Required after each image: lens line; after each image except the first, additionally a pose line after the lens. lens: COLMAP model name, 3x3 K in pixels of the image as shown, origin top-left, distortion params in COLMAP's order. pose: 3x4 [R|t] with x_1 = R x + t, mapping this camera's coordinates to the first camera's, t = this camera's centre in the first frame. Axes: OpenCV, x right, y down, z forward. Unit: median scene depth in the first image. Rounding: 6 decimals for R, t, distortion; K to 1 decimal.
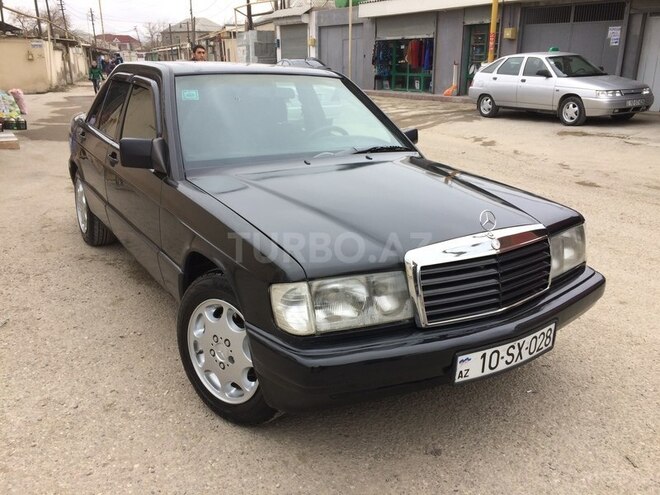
lens RADIAL K [[560.5, 0, 330.1], [0, 560.5, 252.2], [0, 0, 1]] dist [0.073644, -0.088618]
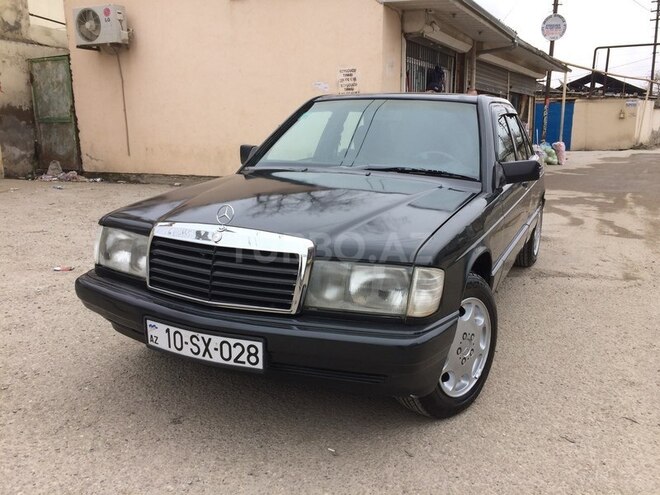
lens RADIAL K [[564.4, 0, 330.0], [0, 564.4, 247.5], [0, 0, 1]] dist [0.081478, -0.106548]
pose [[0.529264, 0.179896, -0.829167, 0.294657], [-0.271309, 0.961837, 0.035502, -0.020342], [0.803910, 0.206170, 0.557873, 0.139388]]
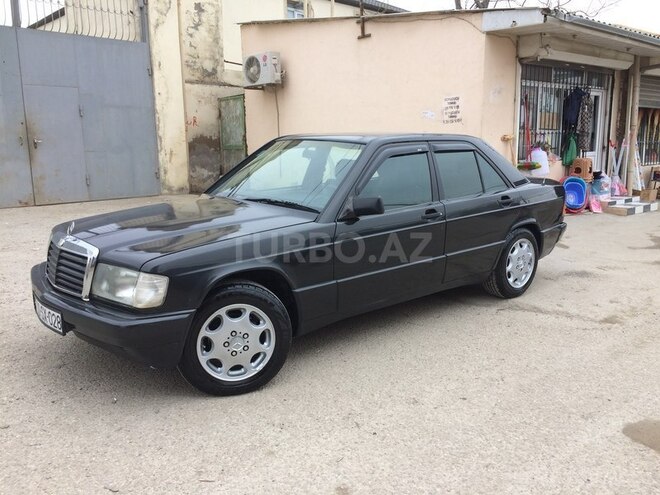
lens RADIAL K [[564.4, 0, 330.0], [0, 564.4, 247.5], [0, 0, 1]] dist [0.081478, -0.106548]
pose [[0.140257, 0.177726, -0.974034, 0.446384], [-0.309001, 0.942480, 0.127474, -0.098950], [0.940663, 0.283098, 0.187107, 0.326963]]
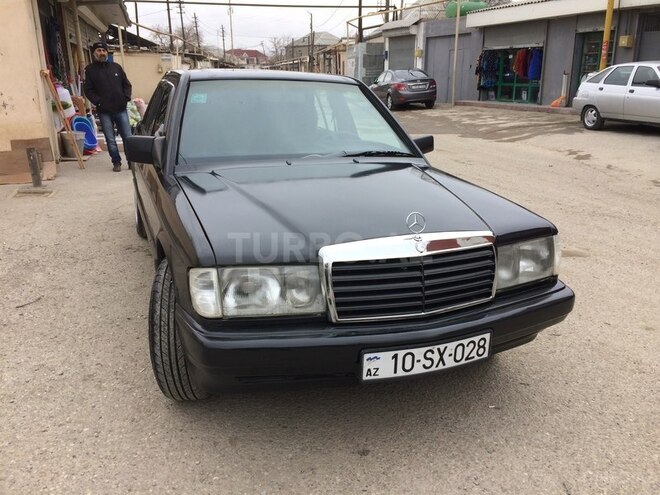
lens RADIAL K [[564.4, 0, 330.0], [0, 564.4, 247.5], [0, 0, 1]] dist [0.081478, -0.106548]
pose [[0.979254, 0.056895, -0.194486, 0.077956], [-0.062451, 0.997793, -0.022550, 0.004728], [0.192773, 0.034228, 0.980646, -0.002688]]
